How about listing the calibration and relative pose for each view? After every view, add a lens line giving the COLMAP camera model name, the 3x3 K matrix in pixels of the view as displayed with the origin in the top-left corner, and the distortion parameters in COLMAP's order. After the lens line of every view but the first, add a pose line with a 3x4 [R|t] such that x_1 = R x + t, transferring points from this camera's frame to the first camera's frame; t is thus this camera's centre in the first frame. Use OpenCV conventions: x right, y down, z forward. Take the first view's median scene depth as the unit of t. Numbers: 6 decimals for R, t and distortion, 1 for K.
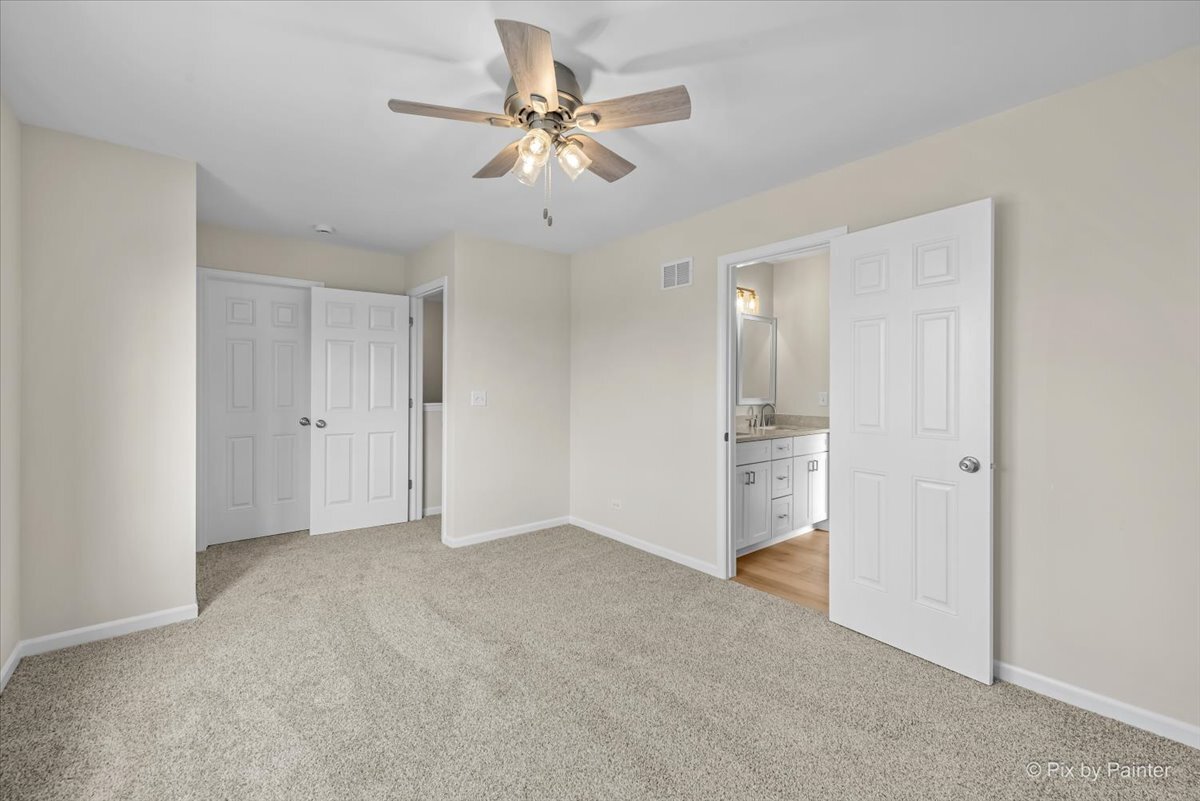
lens RADIAL K [[490.5, 0, 608.0], [0, 490.5, 398.7], [0, 0, 1]] dist [-0.000460, -0.000233]
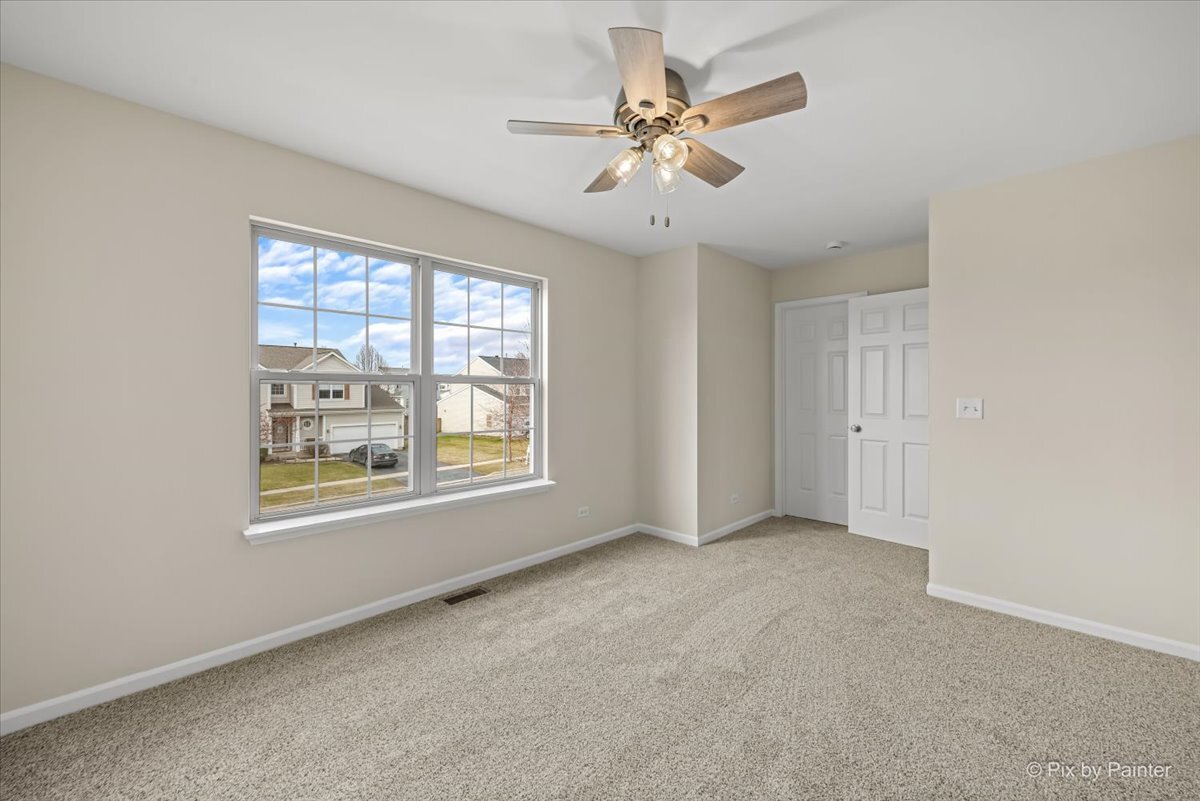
lens RADIAL K [[490.5, 0, 608.0], [0, 490.5, 398.7], [0, 0, 1]] dist [-0.000460, -0.000233]
pose [[0.080714, 0.008917, -0.996697, 0.613360], [-0.016555, 0.999834, 0.007605, -0.015589], [0.996600, 0.015887, 0.080849, 0.577794]]
